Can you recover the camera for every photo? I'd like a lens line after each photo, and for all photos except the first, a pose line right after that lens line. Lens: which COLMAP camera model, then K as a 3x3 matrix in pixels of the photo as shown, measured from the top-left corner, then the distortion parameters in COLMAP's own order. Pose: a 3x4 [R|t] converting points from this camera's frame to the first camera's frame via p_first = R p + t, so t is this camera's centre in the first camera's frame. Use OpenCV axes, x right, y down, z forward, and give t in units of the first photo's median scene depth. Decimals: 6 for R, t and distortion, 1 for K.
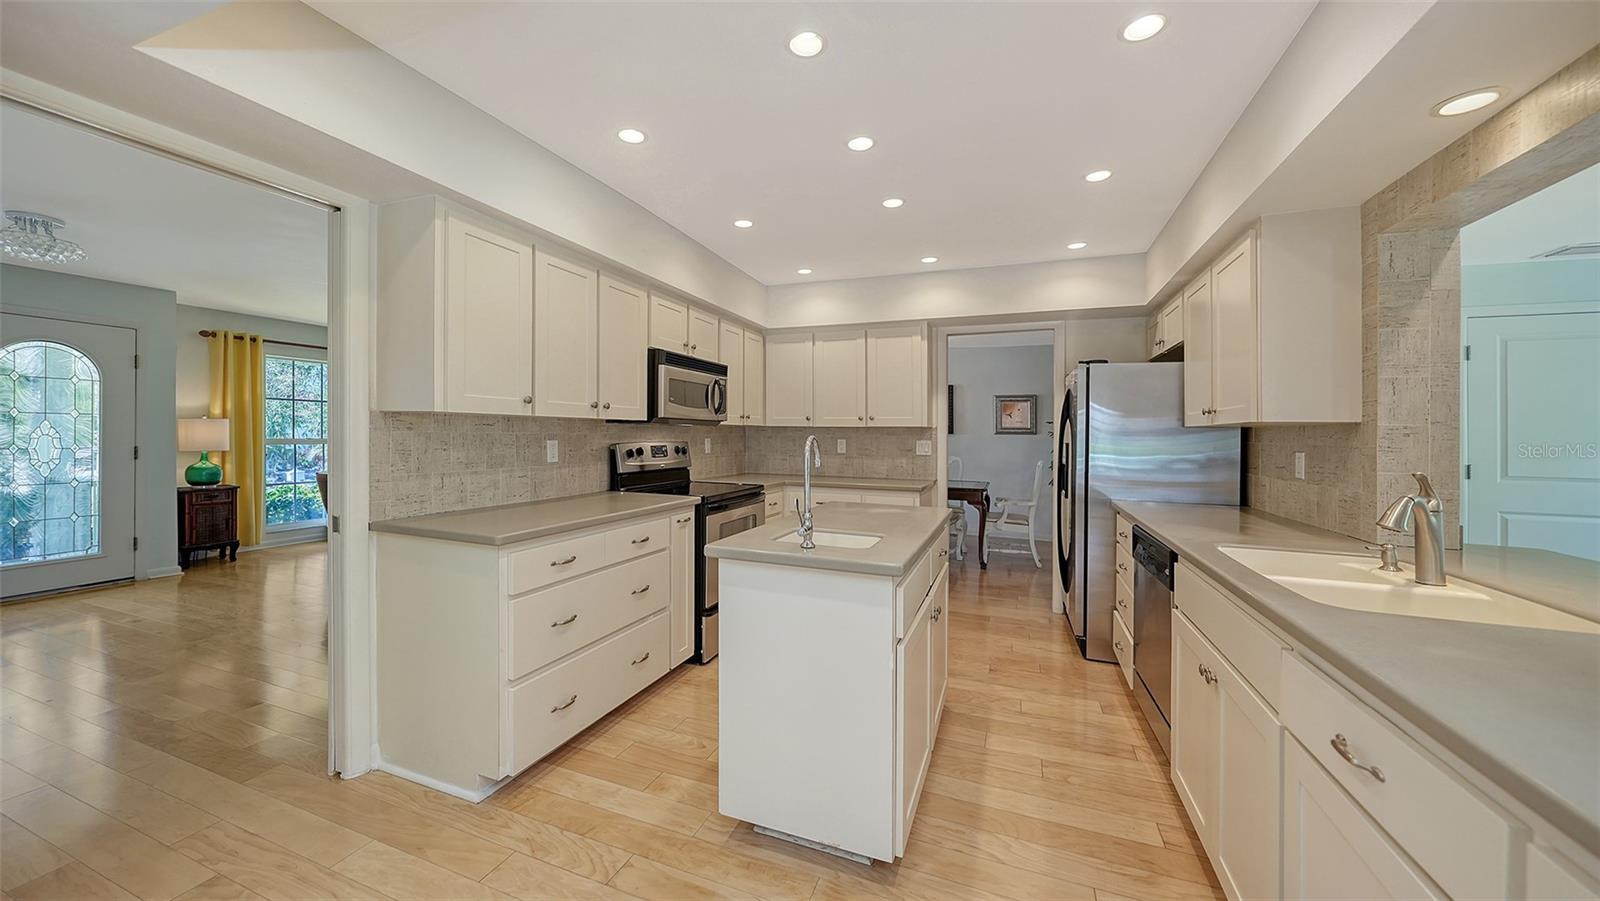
lens RADIAL K [[567.2, 0, 782.7], [0, 567.2, 426.5], [0, 0, 1]] dist [0.000130, 0.000008]
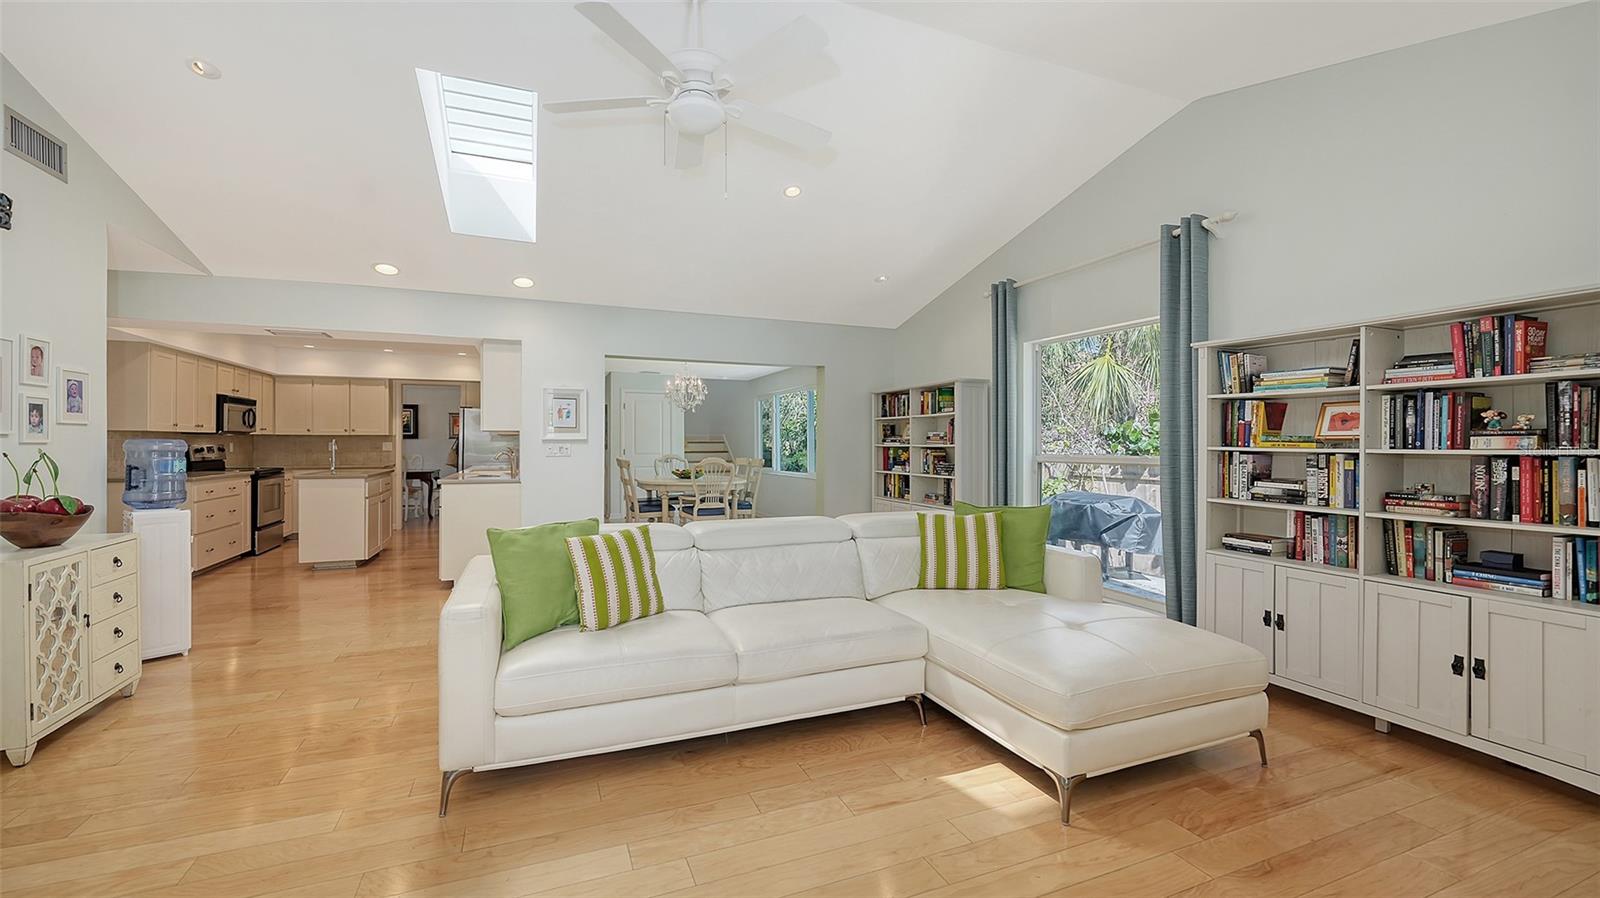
lens RADIAL K [[636.3, 0, 776.3], [0, 636.3, 438.9], [0, 0, 1]] dist [-0.006329, 0.000183]
pose [[0.728690, -0.004228, 0.684831, -0.310057], [-0.004783, 0.999925, 0.011264, -0.021484], [-0.684828, -0.011483, 0.728615, -1.755584]]
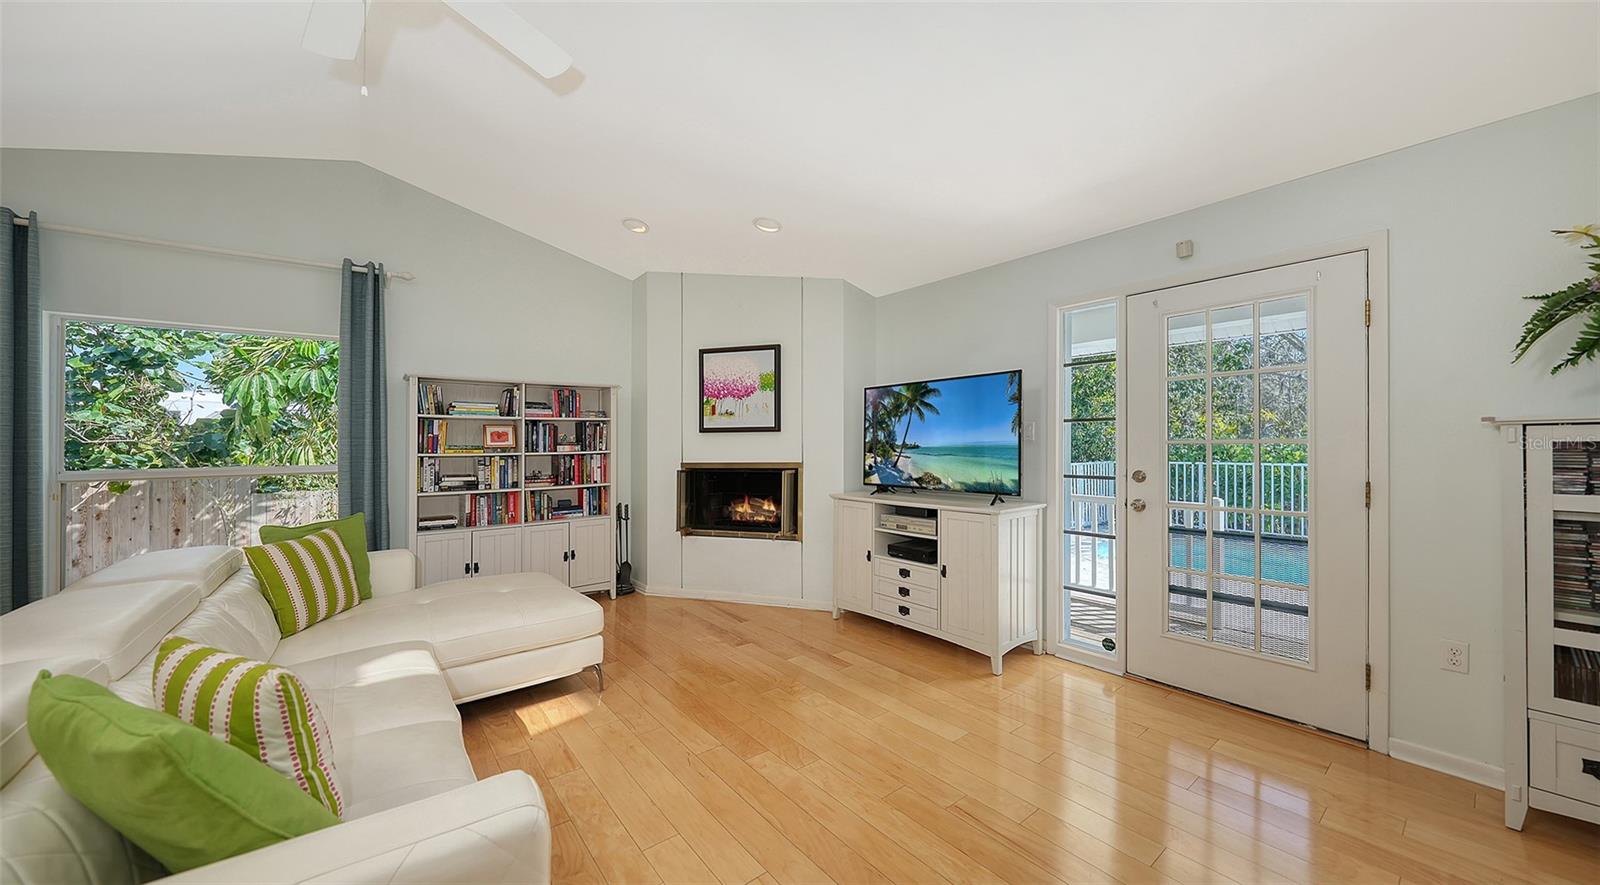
lens RADIAL K [[556.4, 0, 785.2], [0, 556.4, 438.9], [0, 0, 1]] dist [0.001198, -0.000328]
pose [[-0.866698, 0.006132, 0.498796, -0.356263], [-0.003667, 0.999819, -0.018663, -0.012710], [-0.498820, -0.018004, -0.866519, -0.857063]]
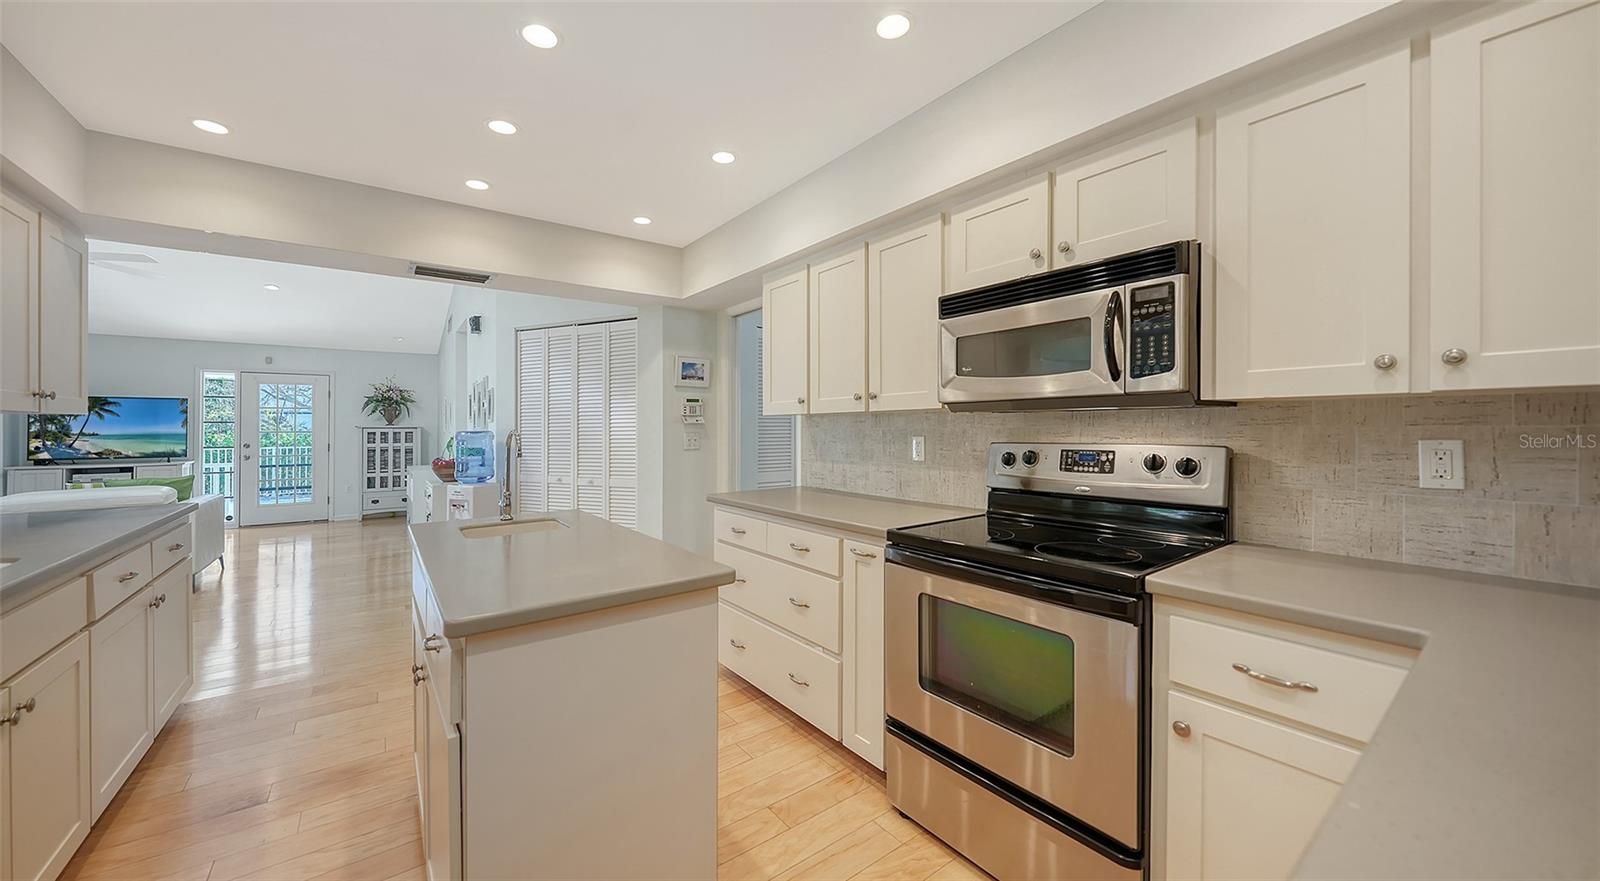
lens RADIAL K [[556.4, 0, 775.7], [0, 556.4, 425.7], [0, 0, 1]] dist [0.001198, -0.000328]
pose [[-0.526572, -0.009881, -0.850073, 0.406576], [0.012583, 0.999732, -0.019416, 0.019201], [0.850037, -0.020920, -0.526307, 1.126271]]
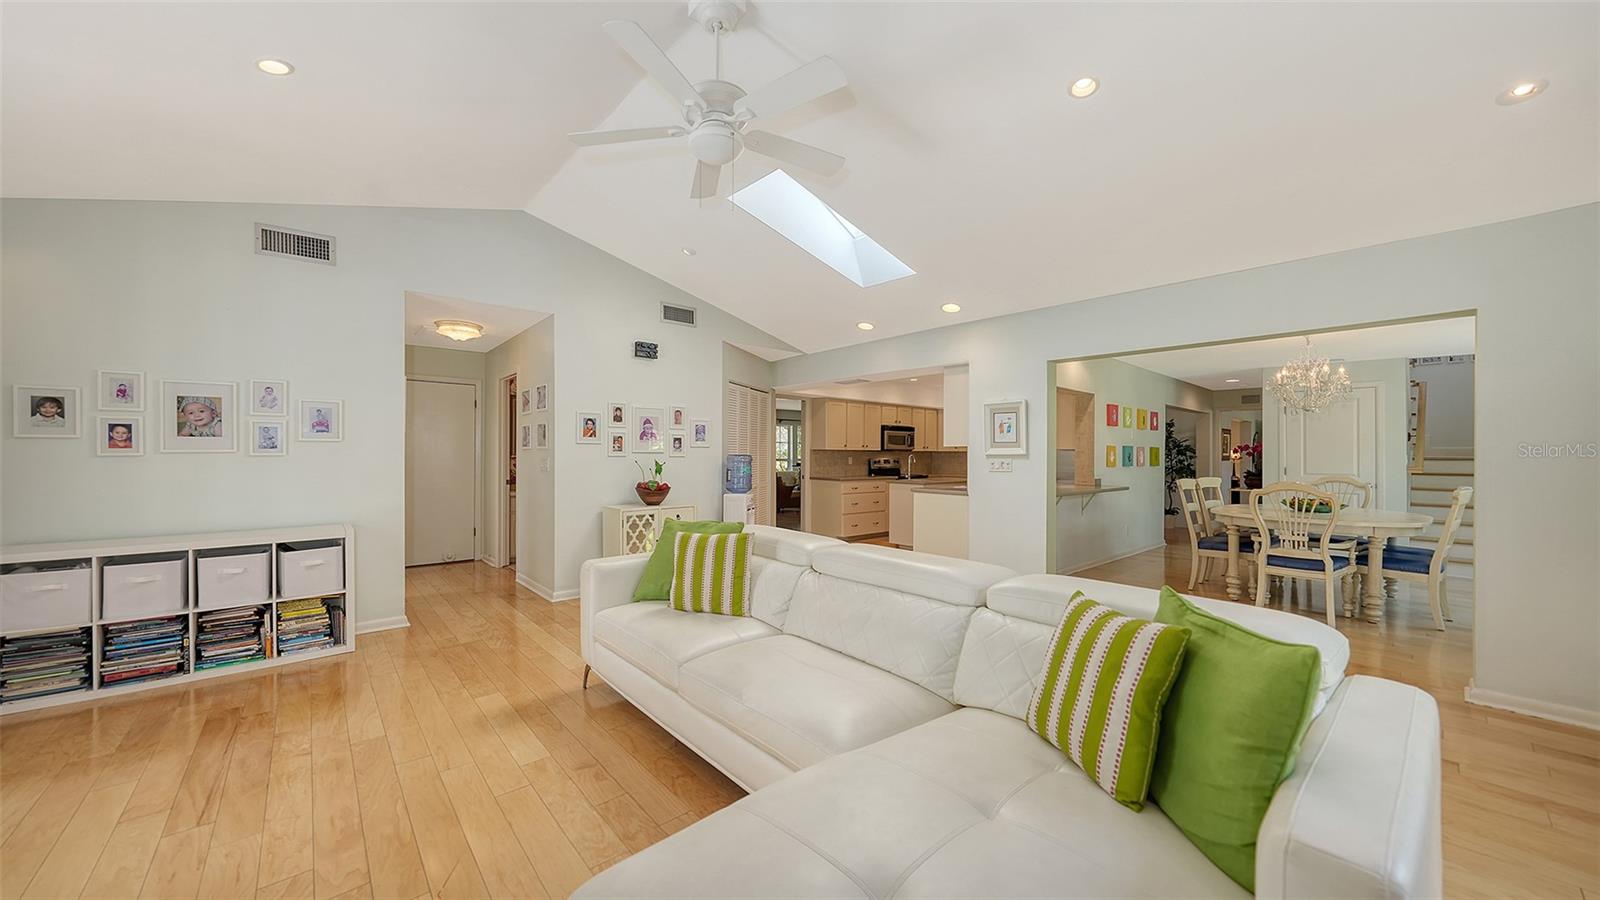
lens RADIAL K [[556.4, 0, 772.6], [0, 556.4, 448.6], [0, 0, 1]] dist [0.001198, -0.000328]
pose [[0.881602, -0.010169, -0.471883, 0.597375], [0.009917, 0.999946, -0.003022, -0.015845], [0.471889, -0.002015, 0.881656, -1.713993]]
